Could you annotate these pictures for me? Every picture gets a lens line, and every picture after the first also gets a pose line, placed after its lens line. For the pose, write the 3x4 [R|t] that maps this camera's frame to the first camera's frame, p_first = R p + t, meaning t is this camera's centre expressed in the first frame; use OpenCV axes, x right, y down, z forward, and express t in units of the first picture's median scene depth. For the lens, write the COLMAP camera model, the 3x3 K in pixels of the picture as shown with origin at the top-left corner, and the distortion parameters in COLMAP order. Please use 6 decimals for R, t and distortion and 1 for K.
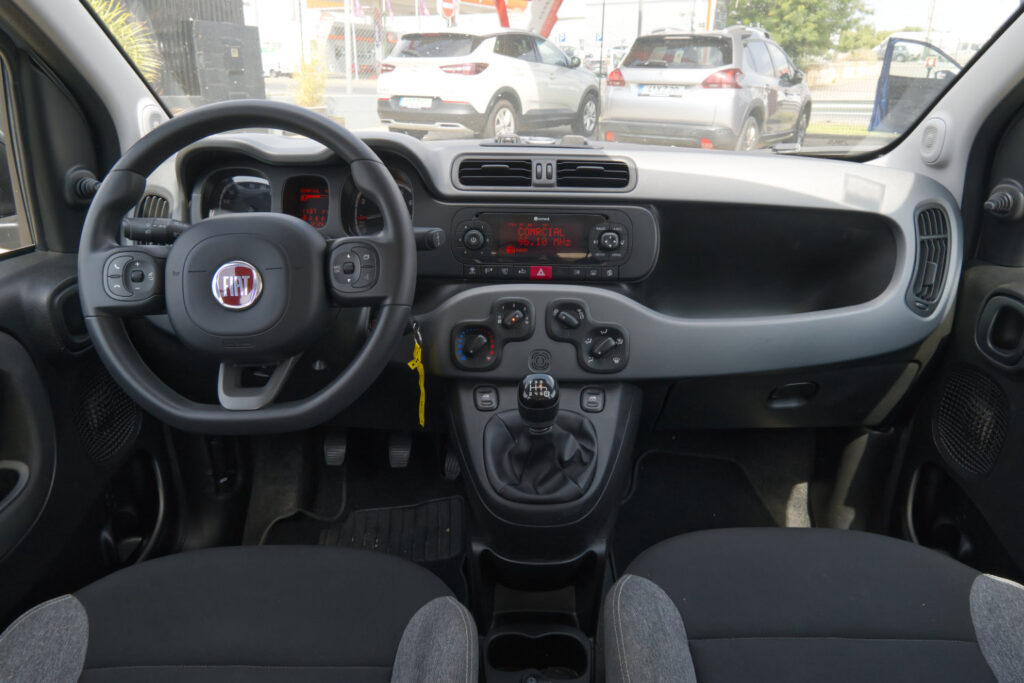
lens RADIAL K [[671.9, 0, 512.0], [0, 671.9, 341.5], [0, 0, 1]] dist [-0.004029, -0.000551]
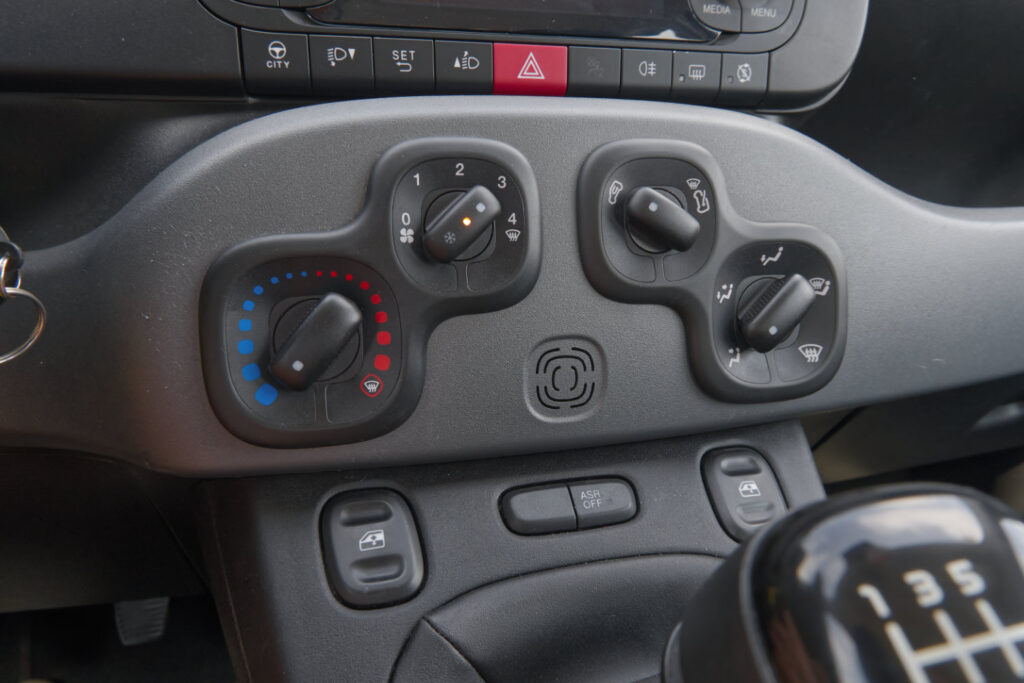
lens RADIAL K [[671.9, 0, 512.0], [0, 671.9, 341.5], [0, 0, 1]] dist [-0.004029, -0.000551]
pose [[0.965031, -0.076918, 0.250598, -0.044490], [0.077732, 0.996952, 0.006662, 0.010311], [-0.250346, 0.013051, 0.968068, 0.717532]]
